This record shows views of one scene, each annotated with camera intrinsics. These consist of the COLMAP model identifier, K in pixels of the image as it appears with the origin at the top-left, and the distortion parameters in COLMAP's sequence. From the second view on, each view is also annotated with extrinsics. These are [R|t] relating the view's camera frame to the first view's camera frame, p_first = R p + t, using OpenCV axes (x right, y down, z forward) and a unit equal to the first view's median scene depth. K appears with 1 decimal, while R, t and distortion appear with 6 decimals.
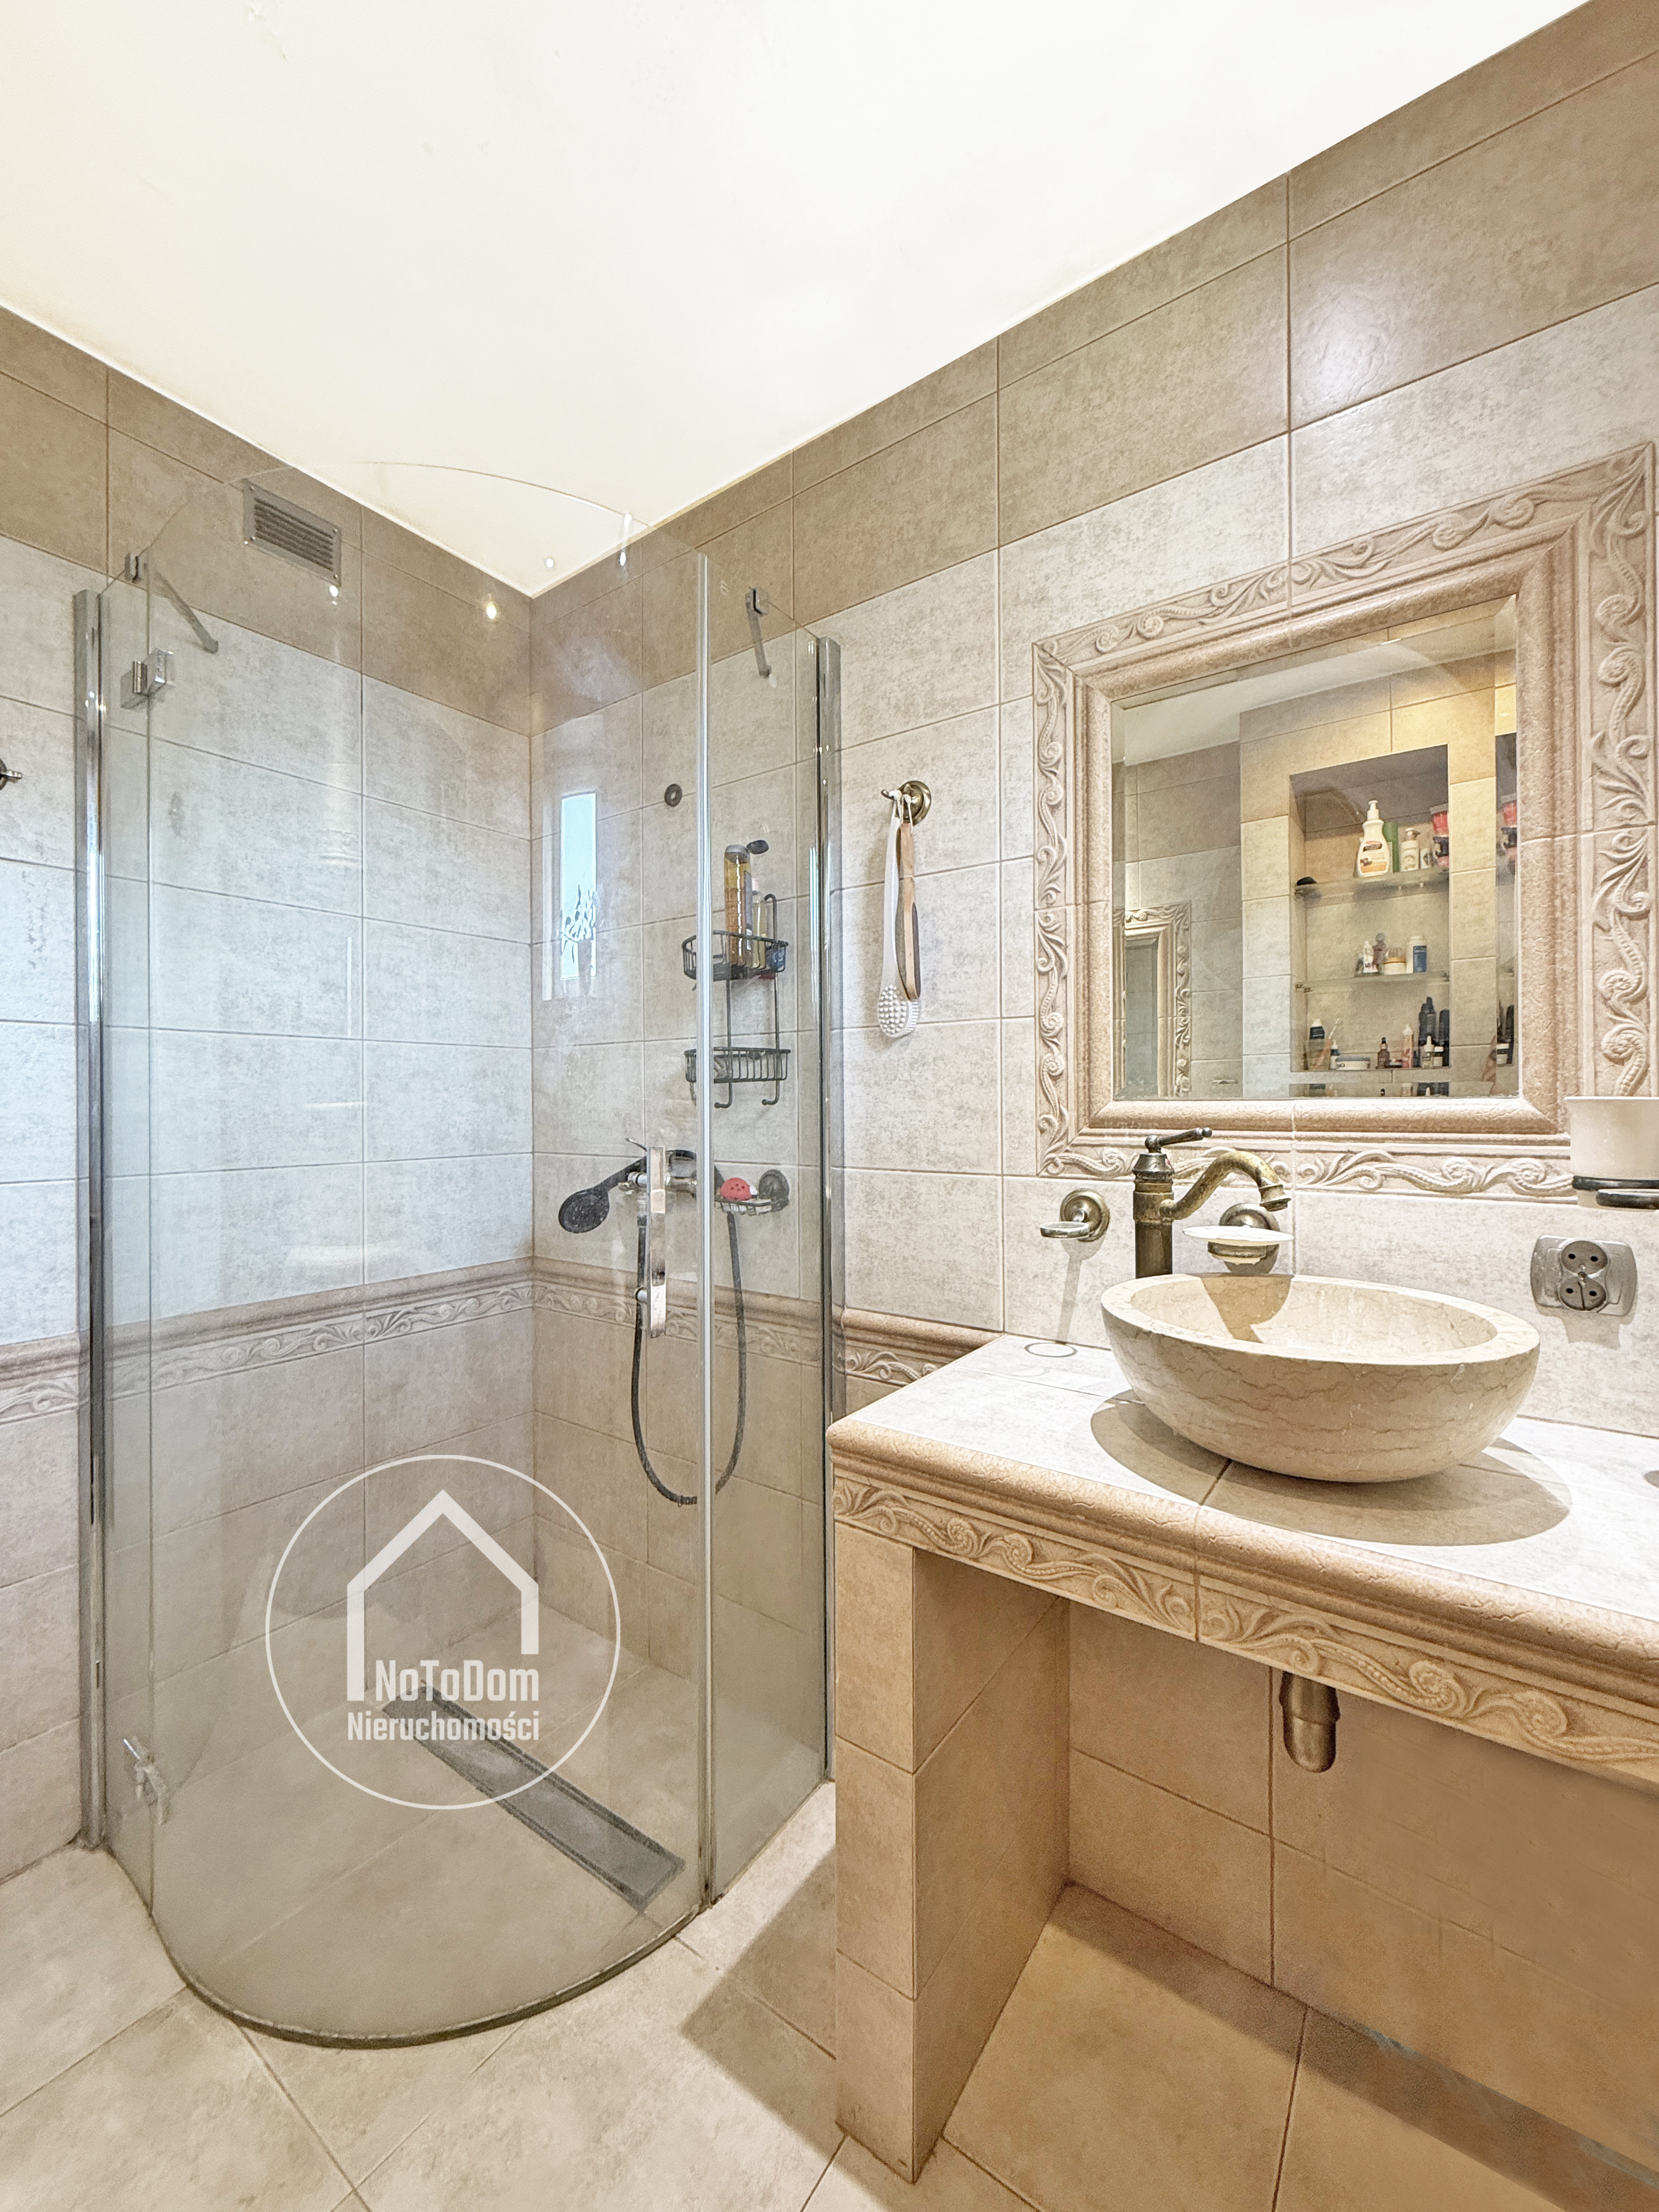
lens RADIAL K [[881.0, 0, 830.2], [0, 881.0, 1101.1], [0, 0, 1]] dist [-0.001629, 0.000583]
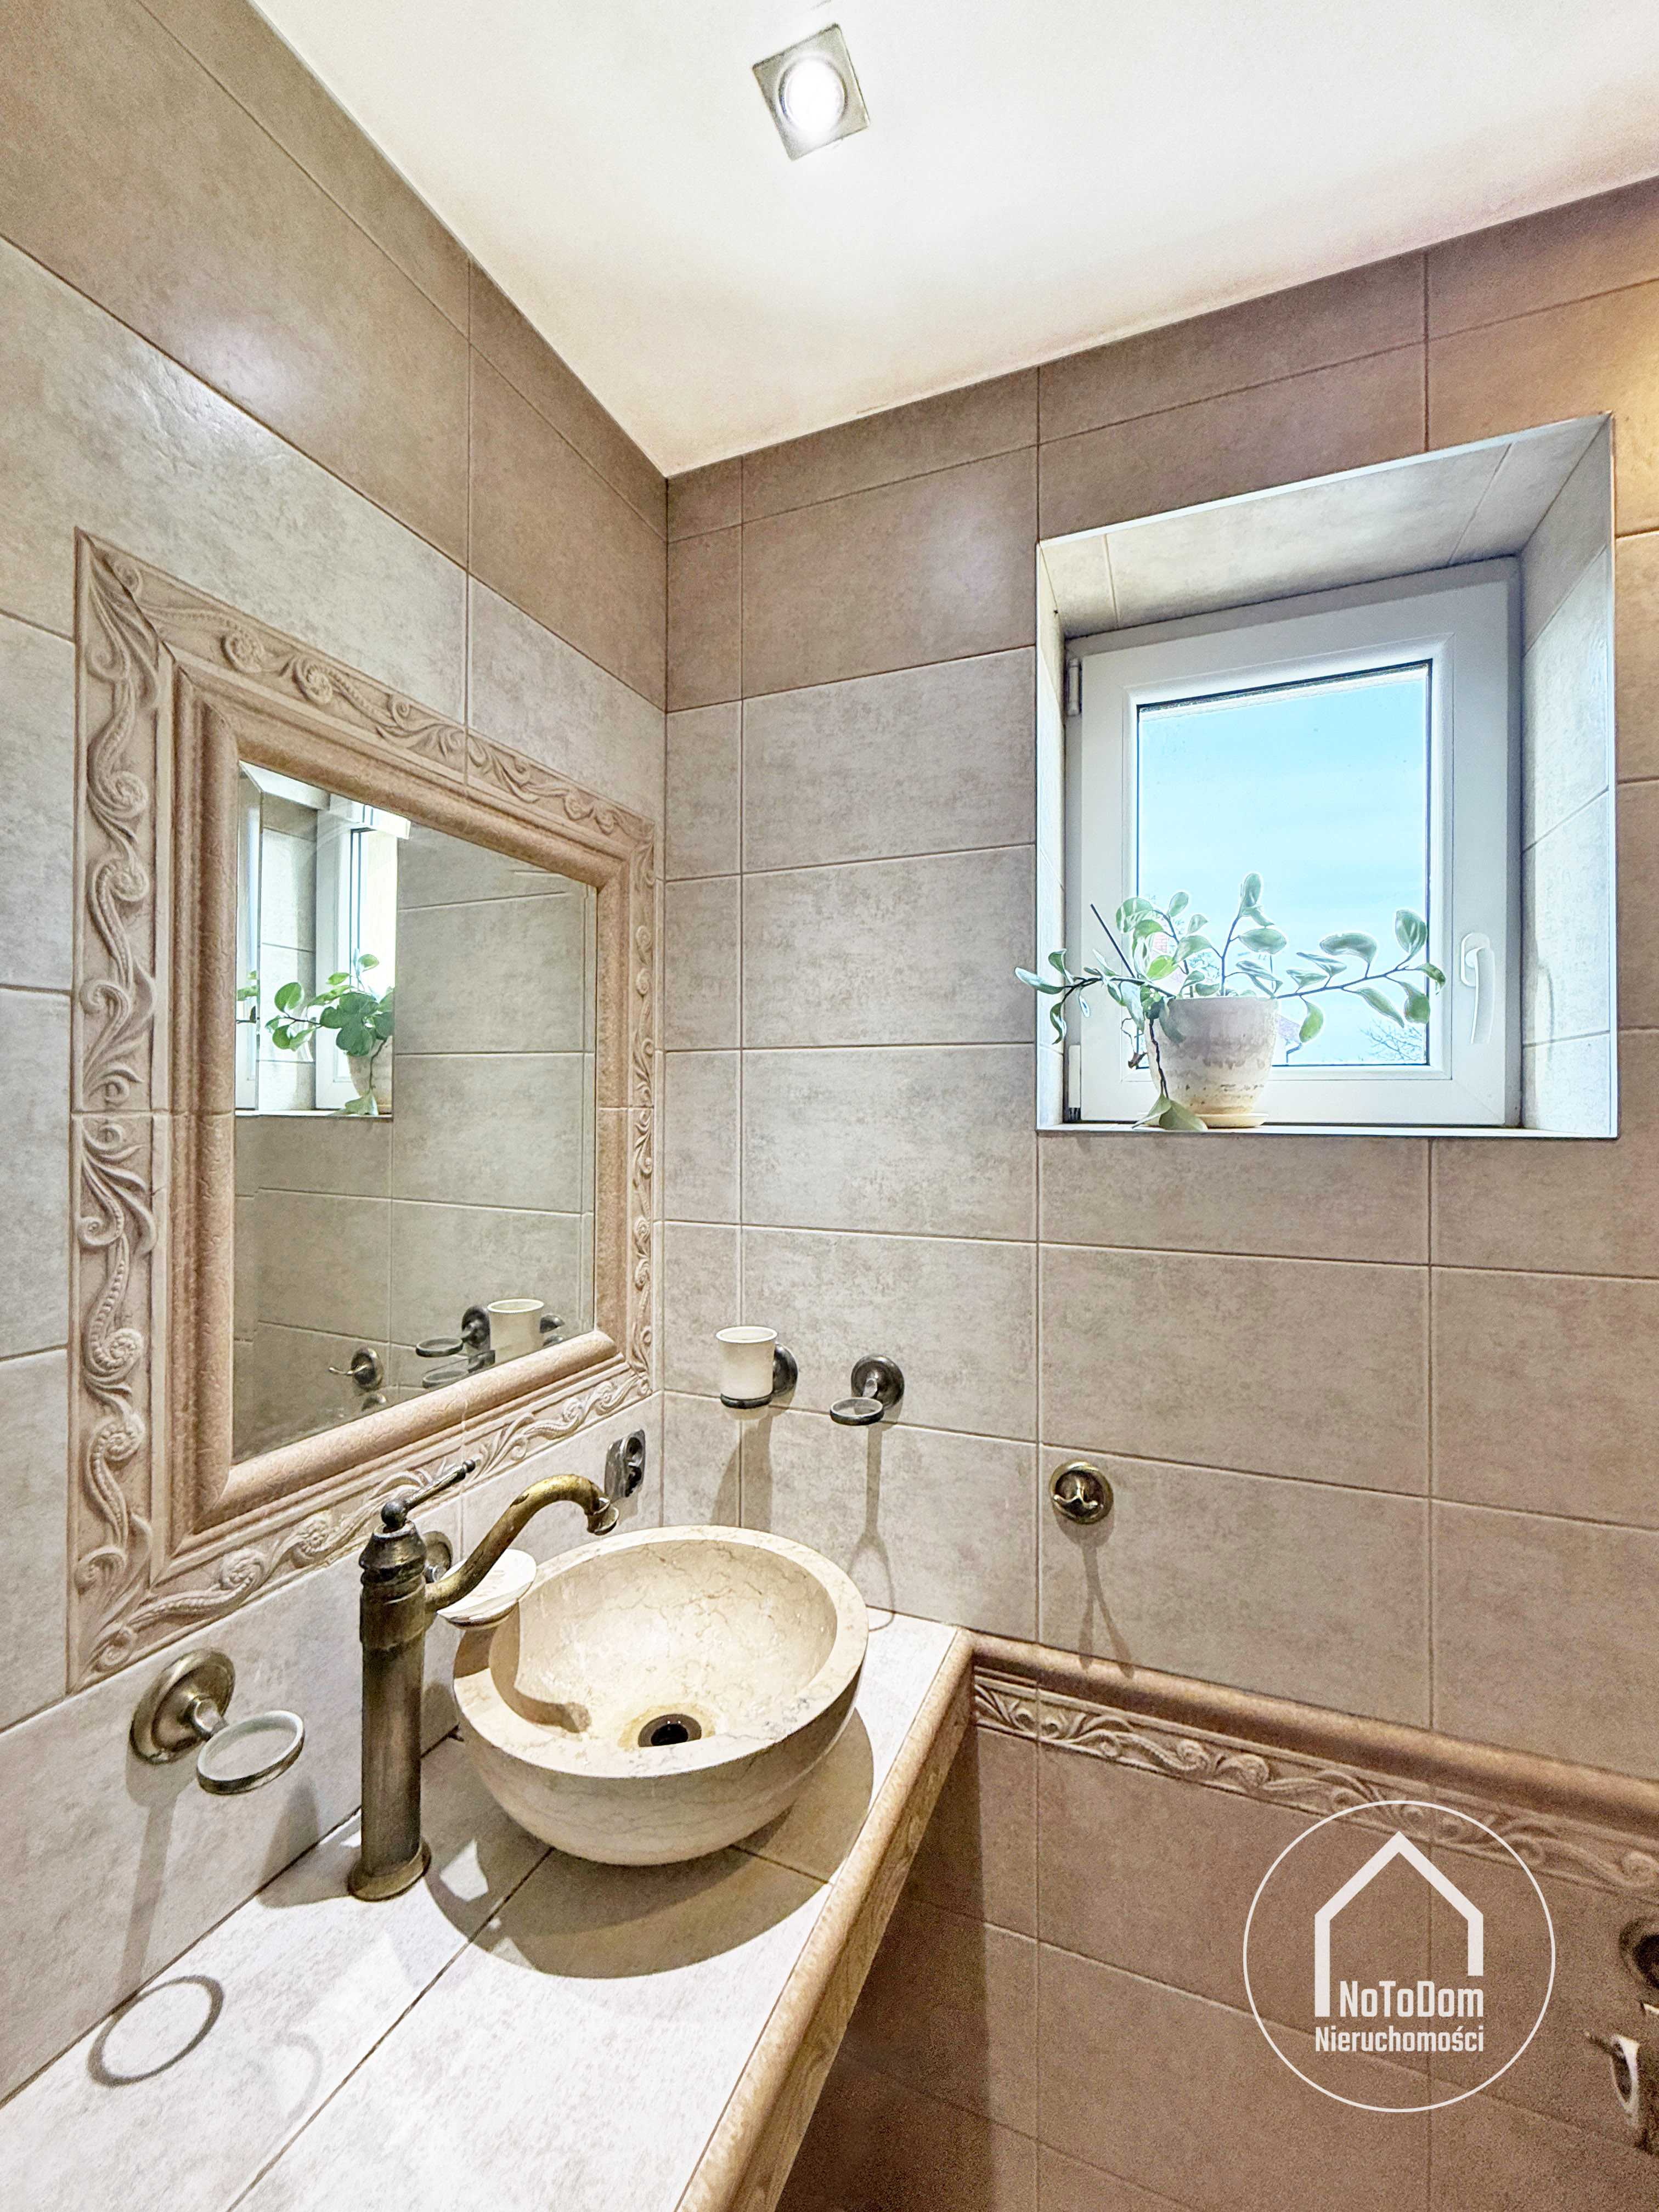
lens RADIAL K [[881.0, 0, 838.5], [0, 881.0, 1101.2], [0, 0, 1]] dist [-0.001629, 0.000583]
pose [[-0.220731, 0.007449, 0.975306, -0.308509], [-0.000562, 0.999970, -0.007765, -0.224907], [-0.975335, -0.002262, -0.220720, 0.731799]]
